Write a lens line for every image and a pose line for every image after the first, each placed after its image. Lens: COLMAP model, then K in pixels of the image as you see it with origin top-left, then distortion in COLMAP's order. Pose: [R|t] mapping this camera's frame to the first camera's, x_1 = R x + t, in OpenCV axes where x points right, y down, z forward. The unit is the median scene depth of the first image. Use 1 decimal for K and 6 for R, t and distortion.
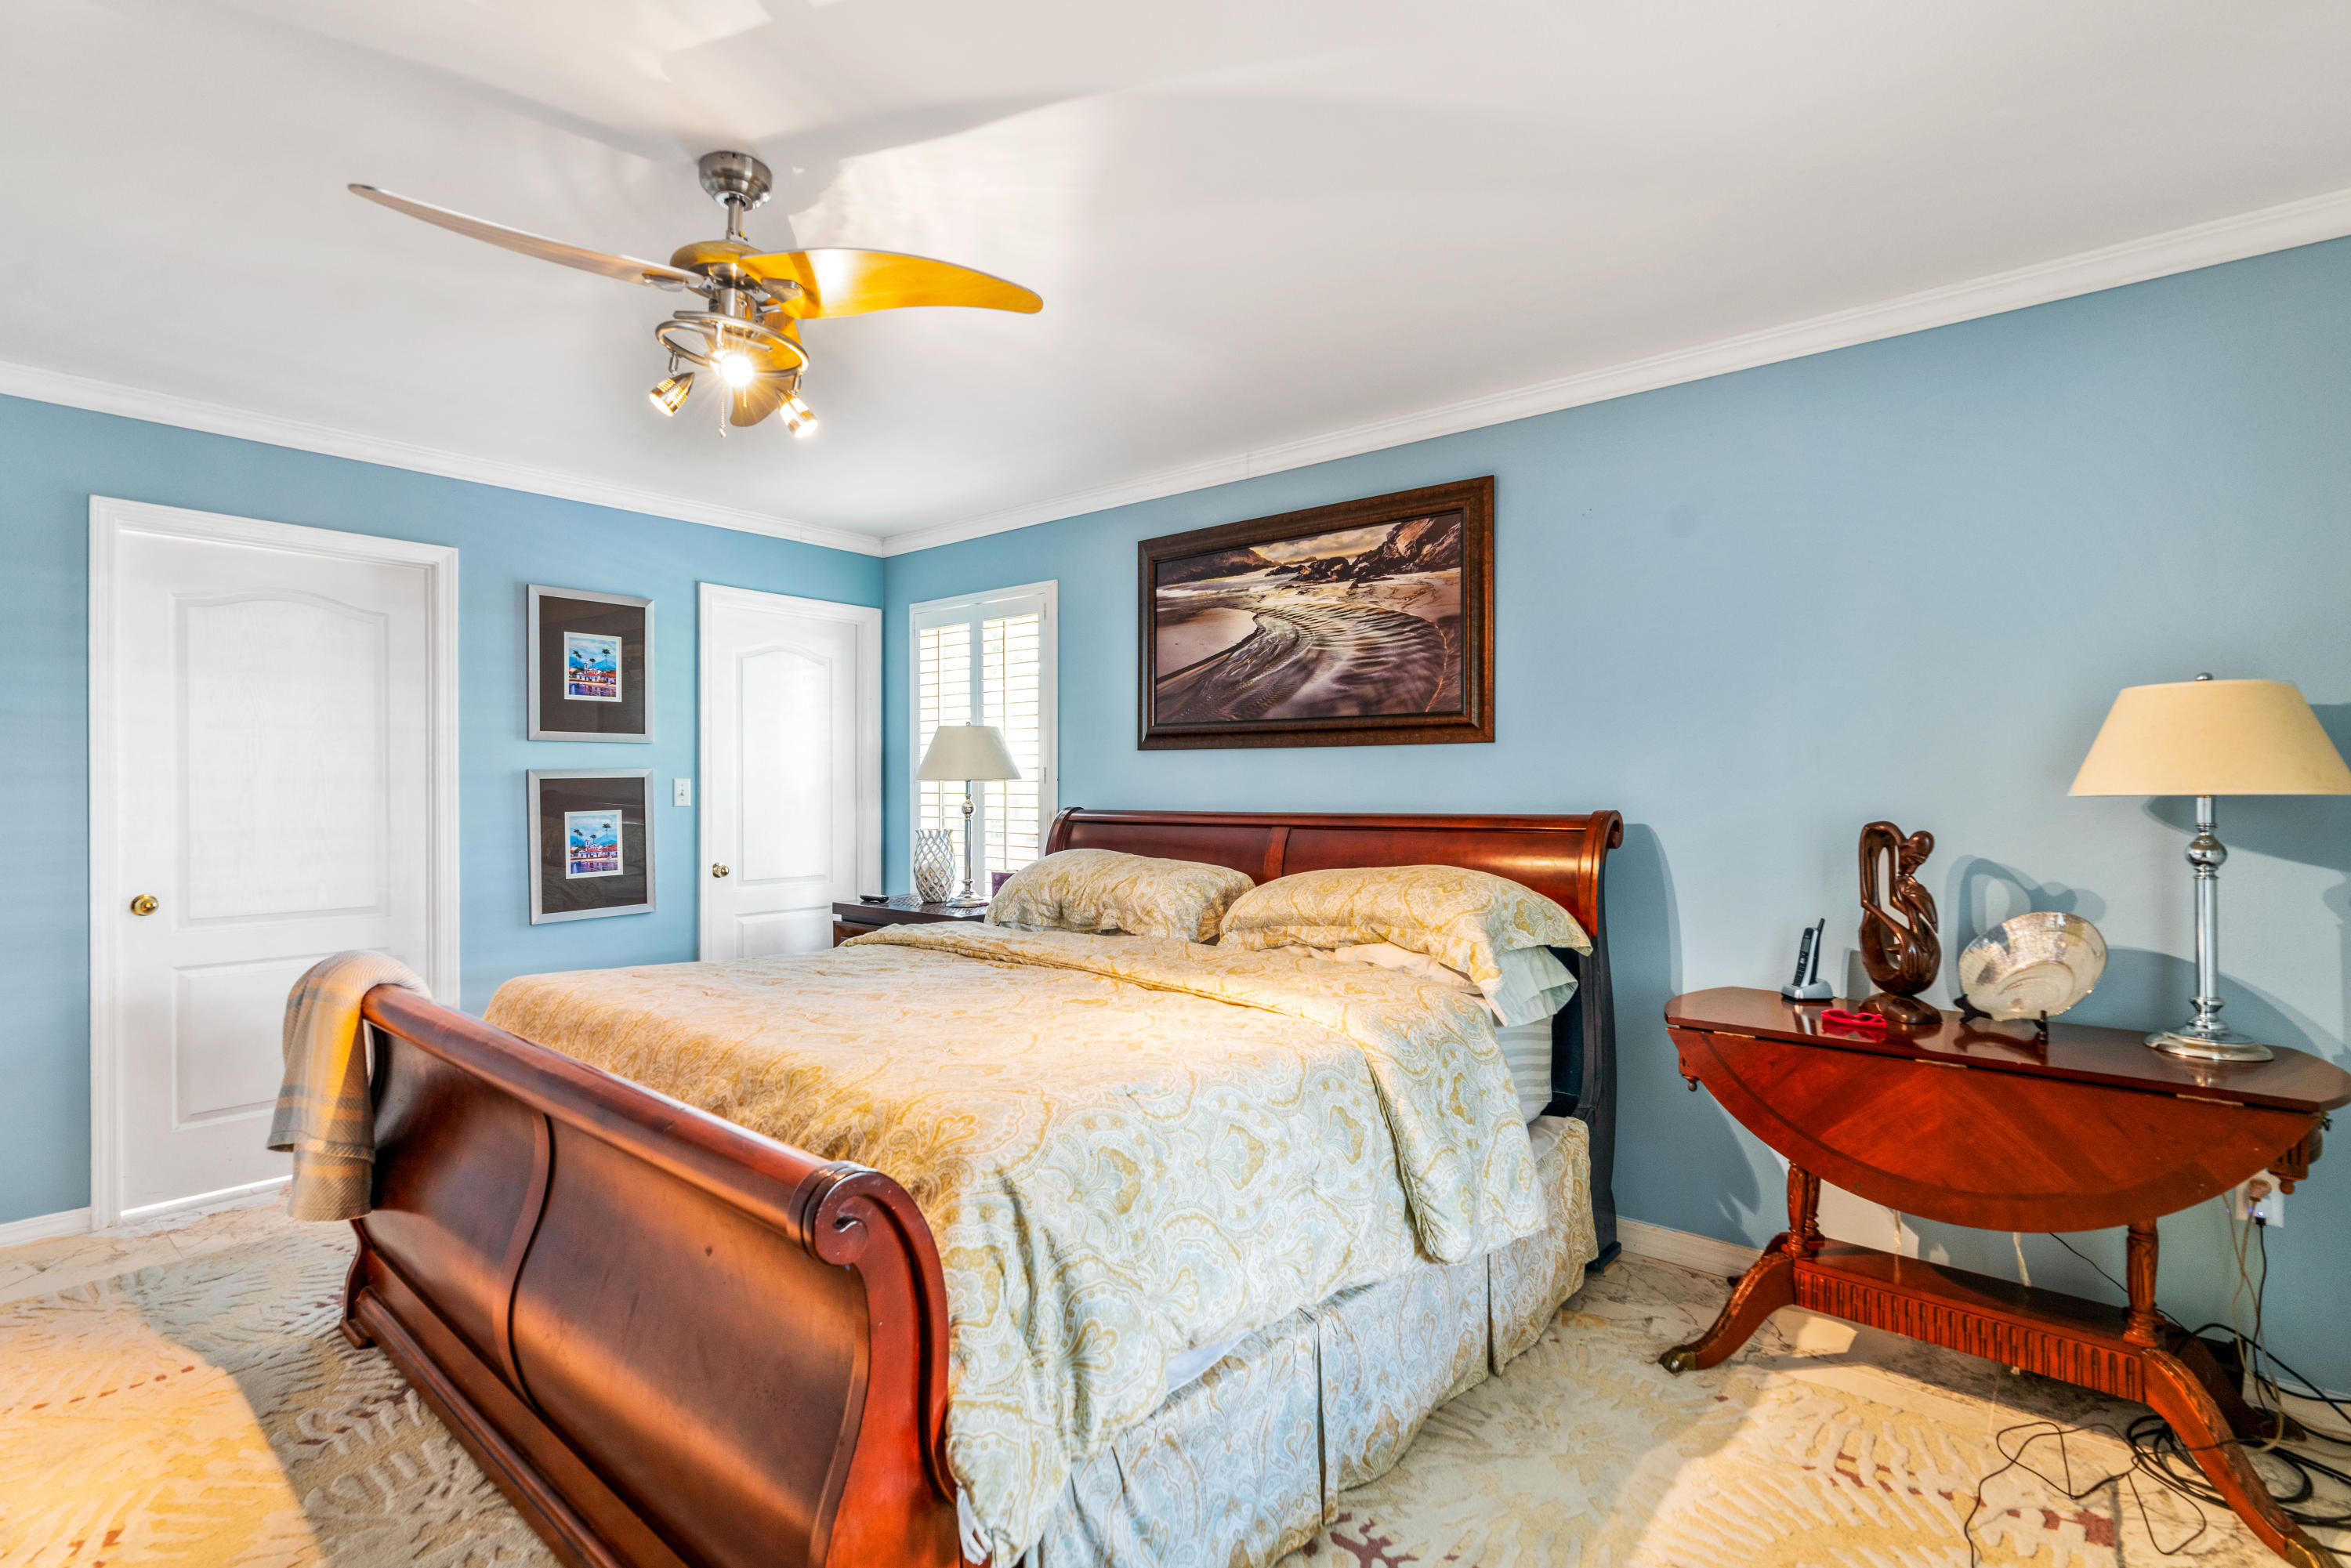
lens RADIAL K [[1080.5, 0, 1168.9], [0, 1080.5, 794.8], [0, 0, 1]] dist [-0.012672, 0.006920]
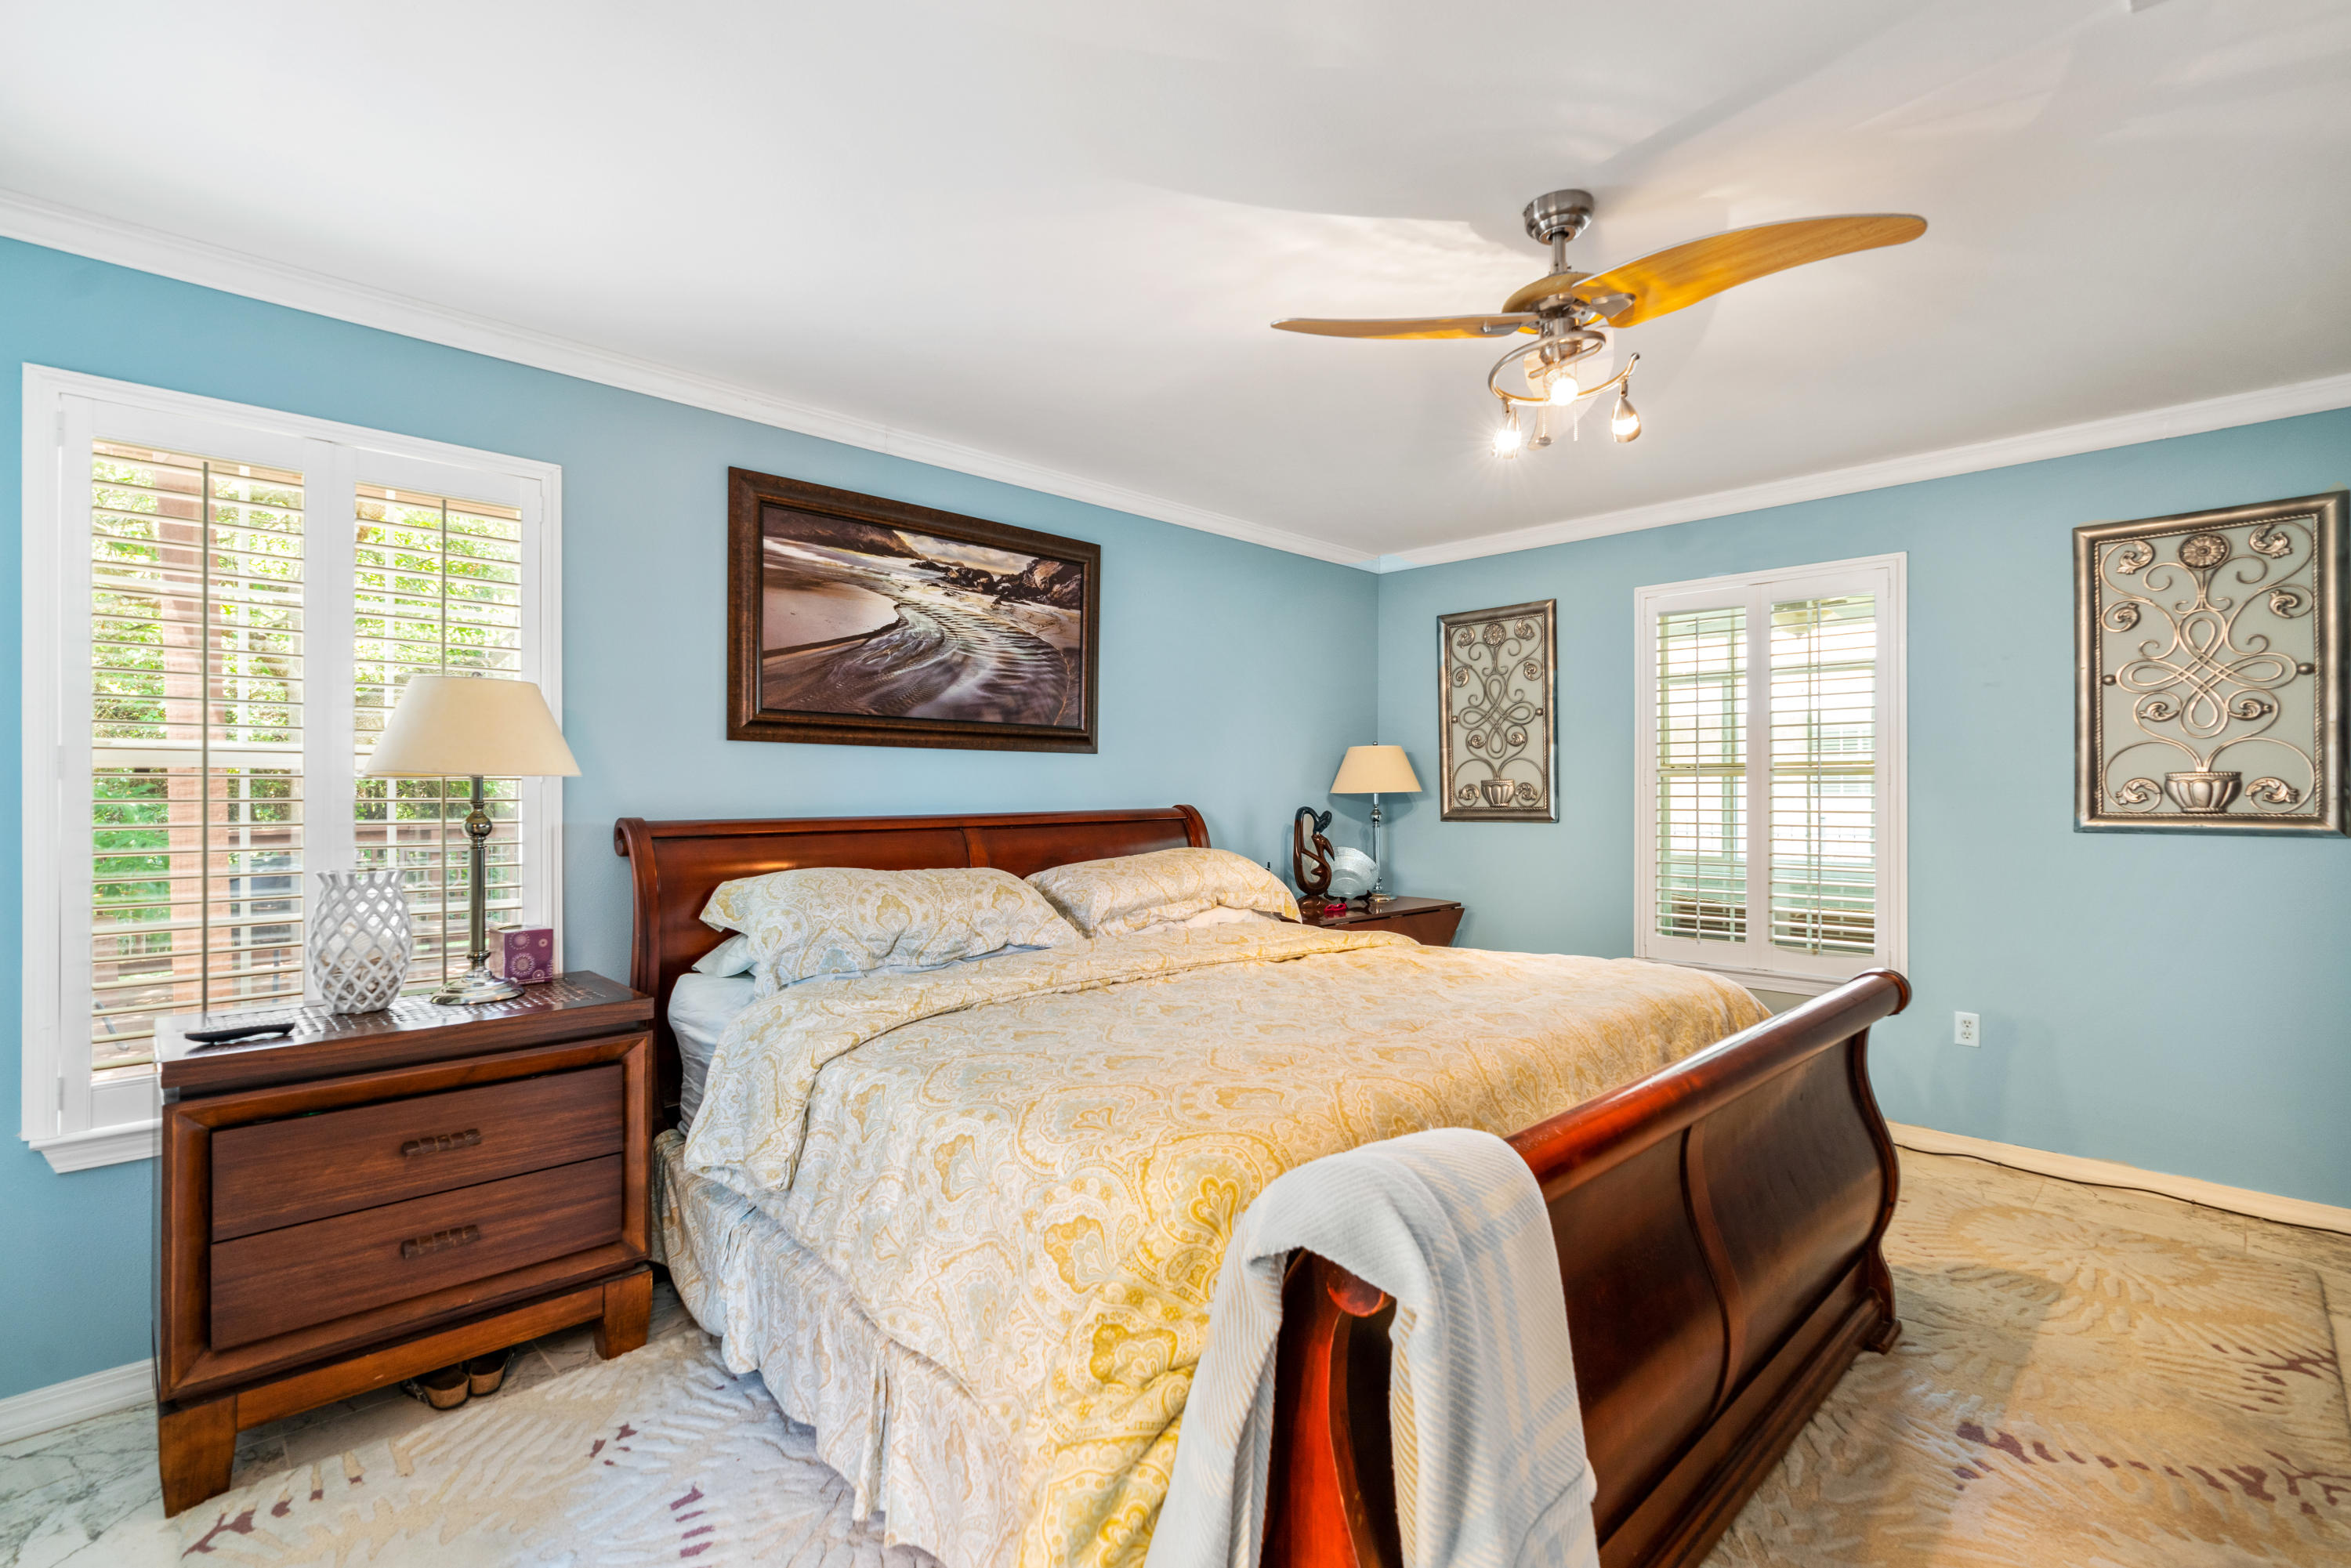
lens RADIAL K [[1080.5, 0, 1169.2], [0, 1080.5, 775.5], [0, 0, 1]] dist [-0.012672, 0.006920]
pose [[0.109453, 0.013506, 0.993900, -0.865662], [0.007385, 0.999869, -0.014401, -0.003825], [-0.993964, 0.008916, 0.109339, 0.705469]]
